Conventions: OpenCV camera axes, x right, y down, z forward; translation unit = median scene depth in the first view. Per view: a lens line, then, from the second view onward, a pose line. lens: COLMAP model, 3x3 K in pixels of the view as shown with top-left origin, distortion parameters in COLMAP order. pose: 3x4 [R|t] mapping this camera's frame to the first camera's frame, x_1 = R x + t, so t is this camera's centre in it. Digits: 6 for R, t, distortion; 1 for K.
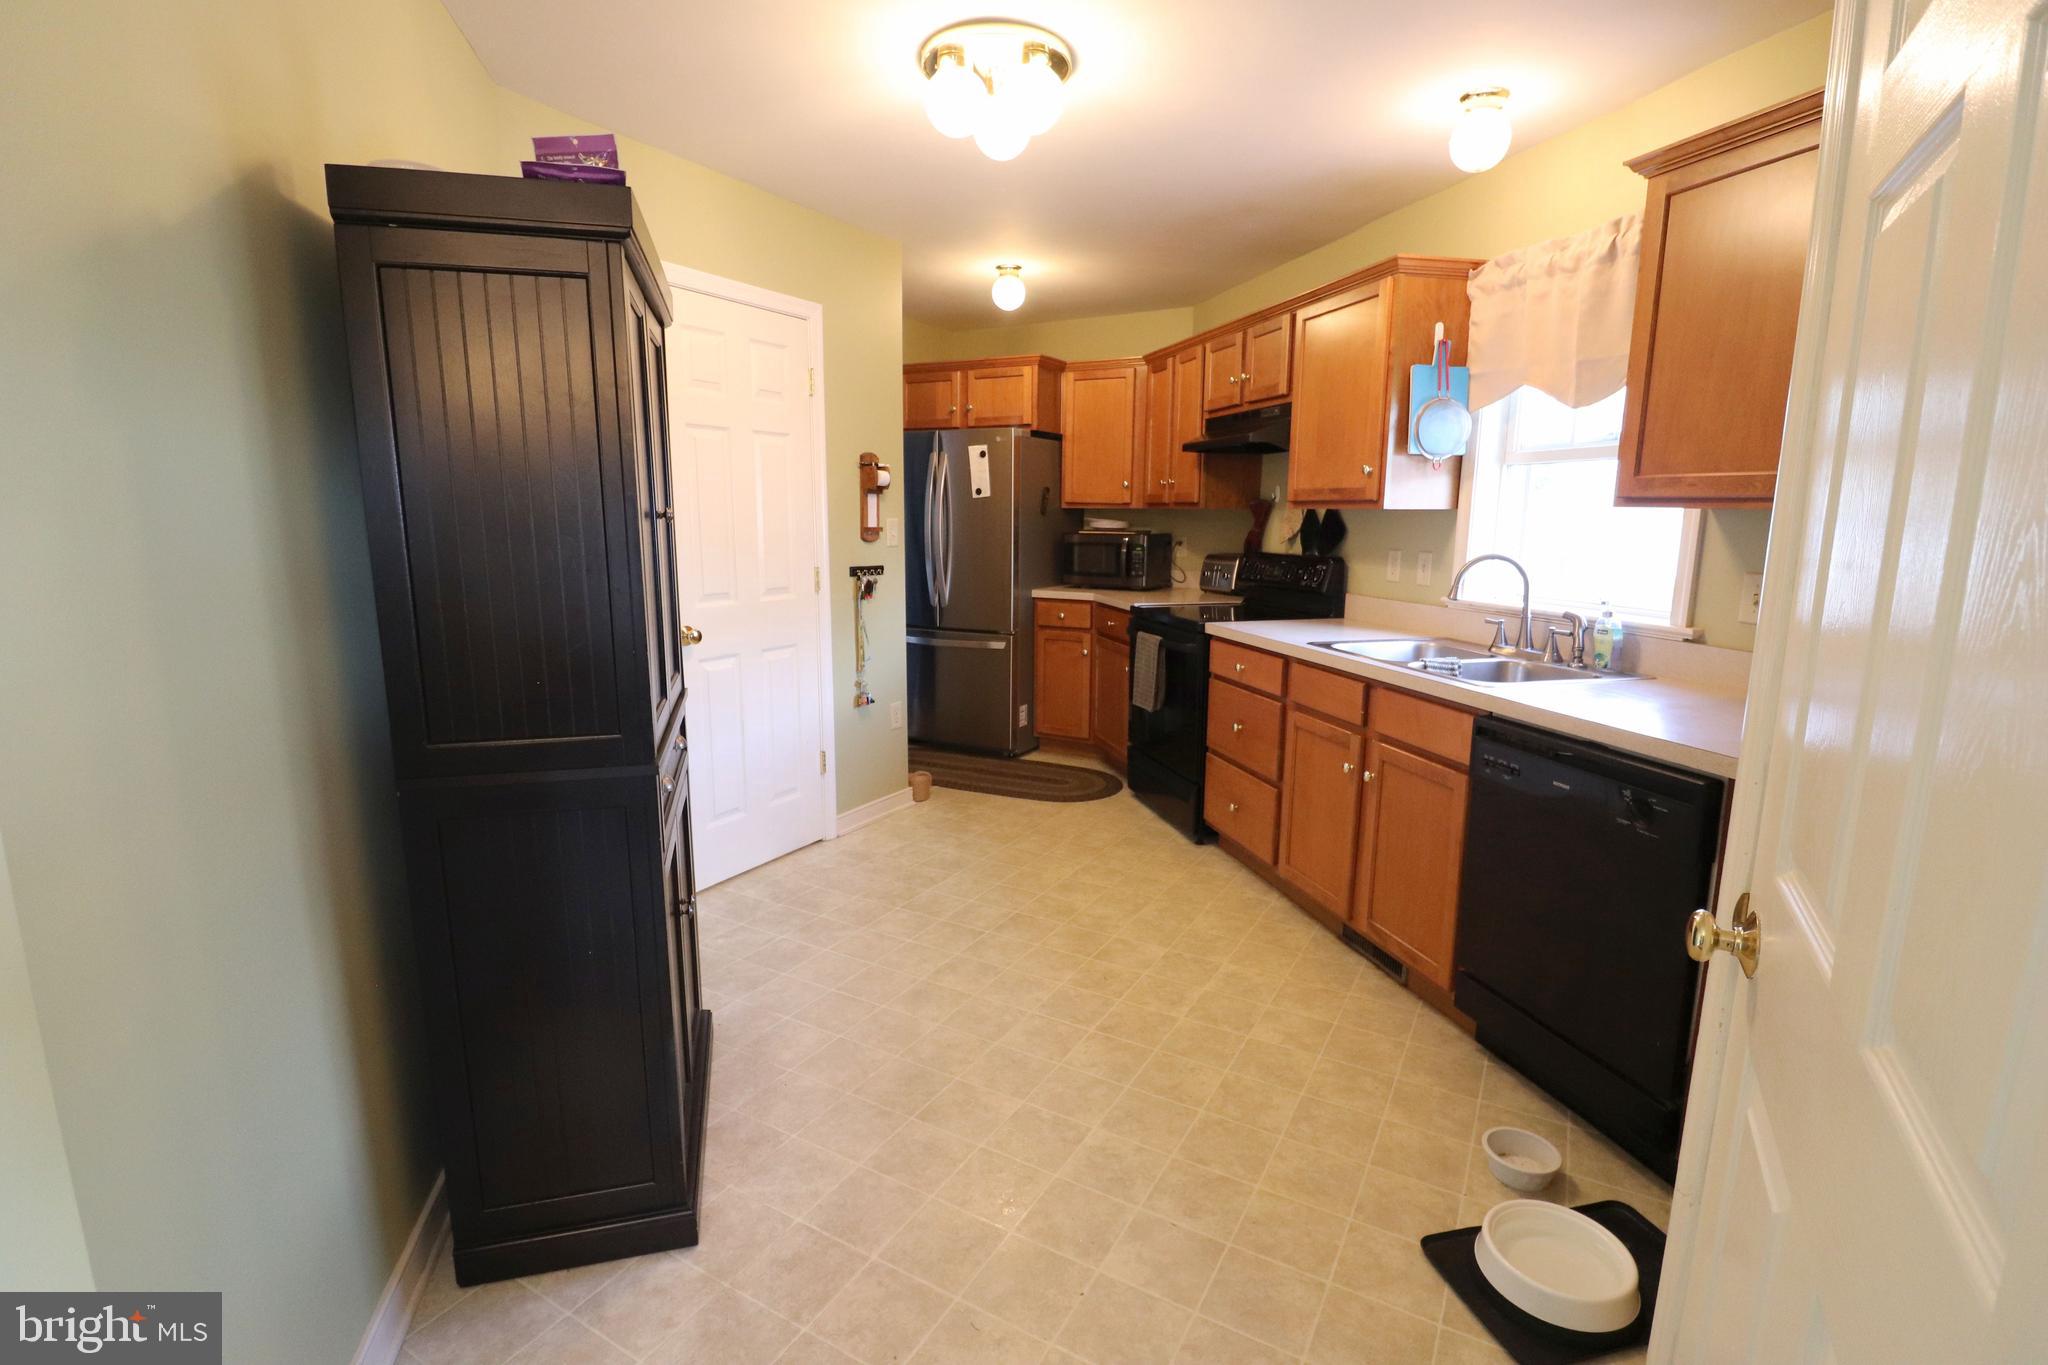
lens RADIAL K [[952.1, 0, 1024.2], [0, 952.1, 679.3], [0, 0, 1]] dist [0.002310, -0.014571]
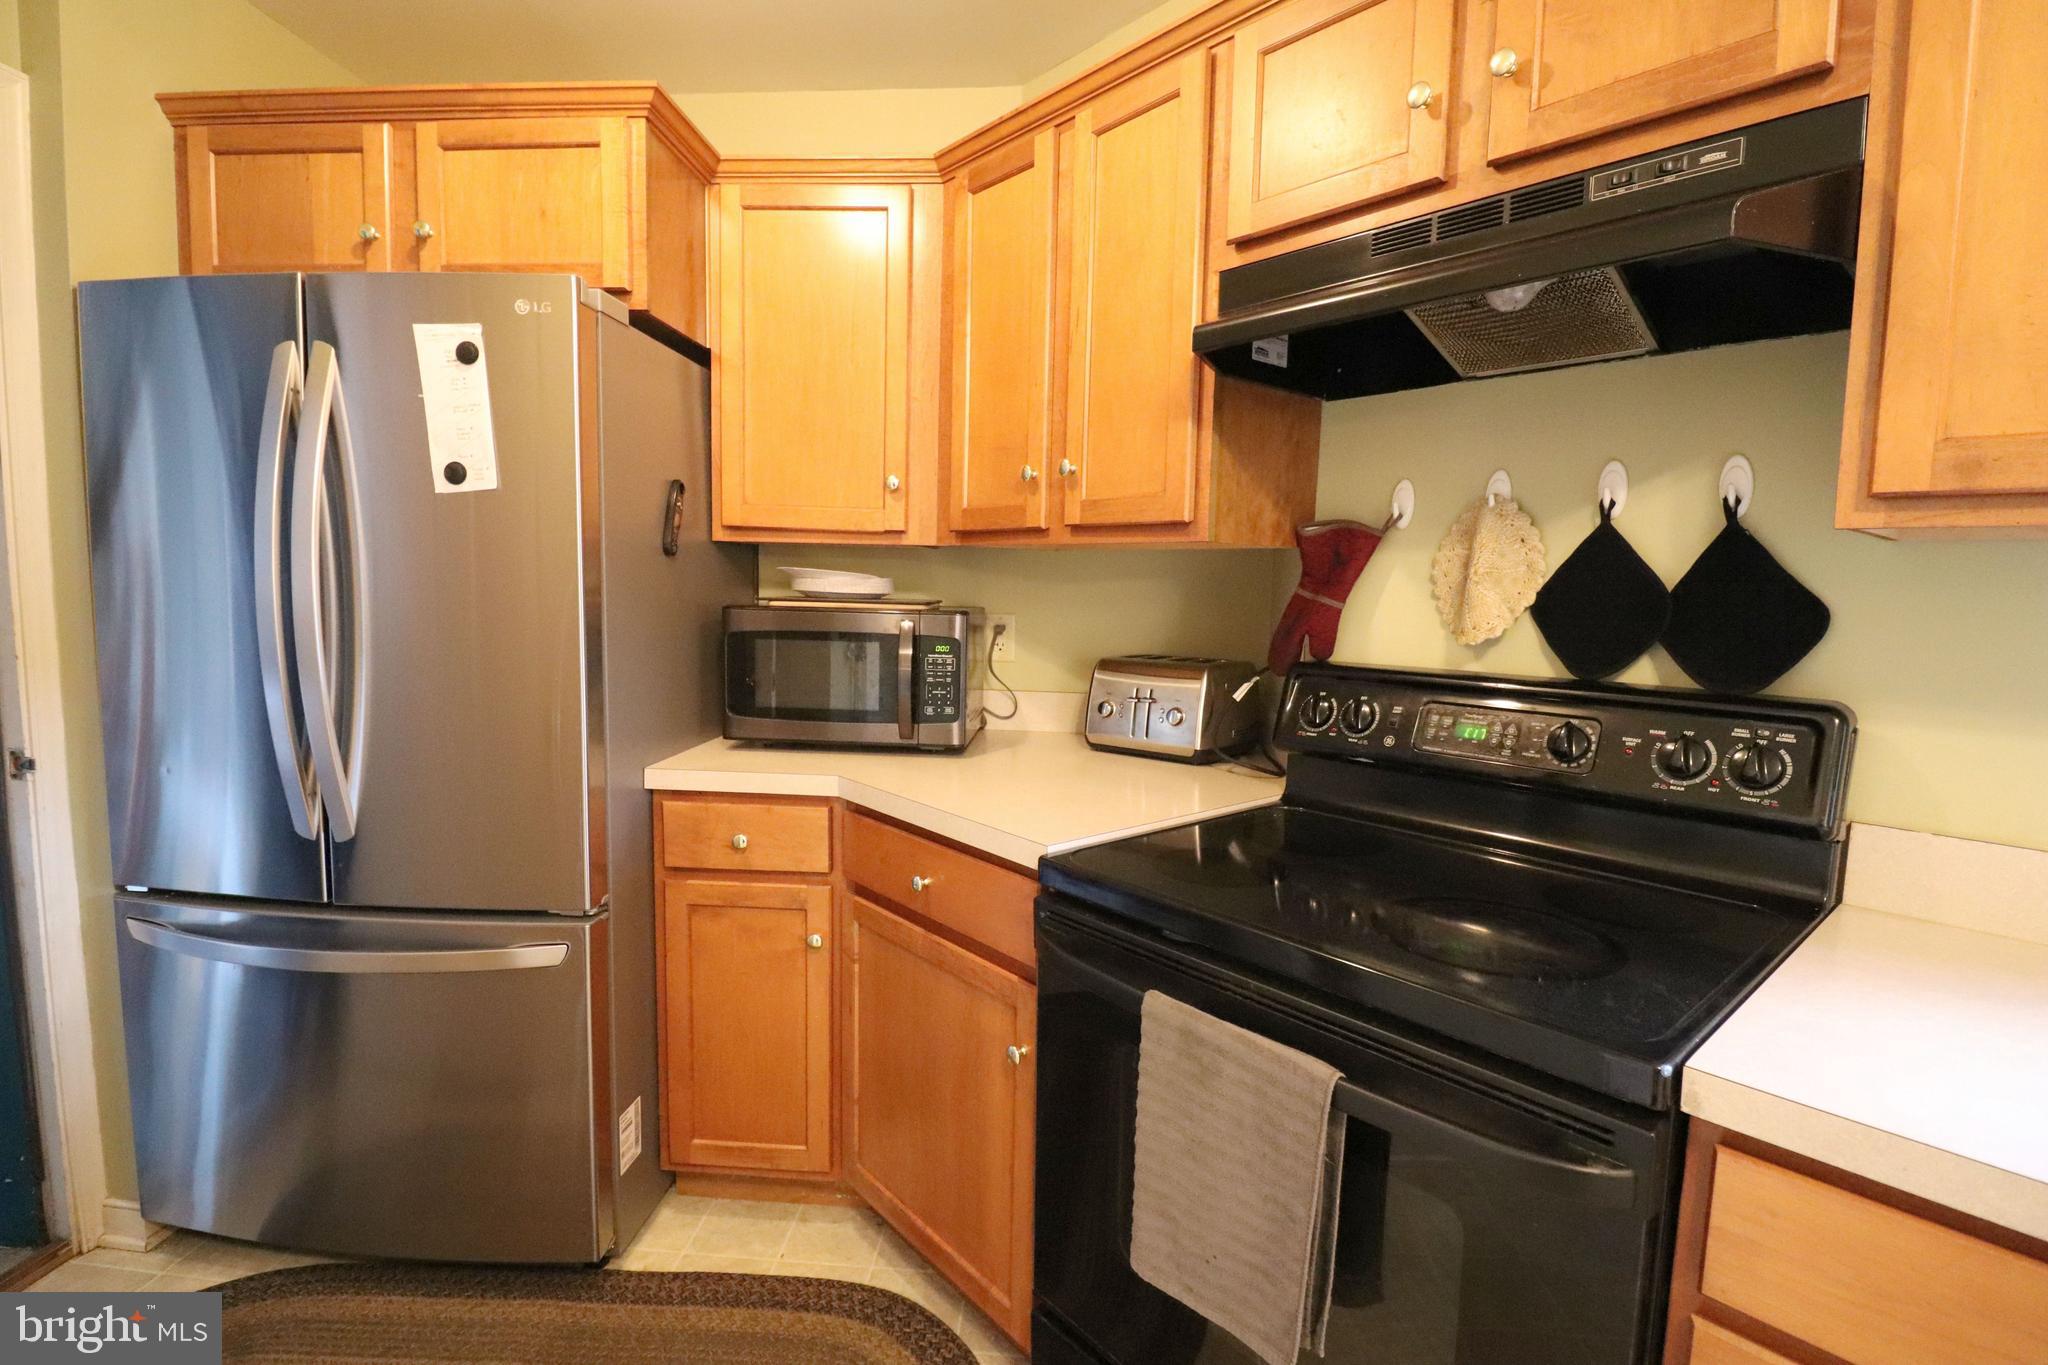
lens RADIAL K [[952.1, 0, 1024.2], [0, 952.1, 679.3], [0, 0, 1]] dist [0.002310, -0.014571]
pose [[0.903153, -0.030104, 0.428263, -0.014799], [0.058719, 0.996826, -0.053761, -0.101052], [-0.425285, 0.073702, 0.902054, 0.635727]]
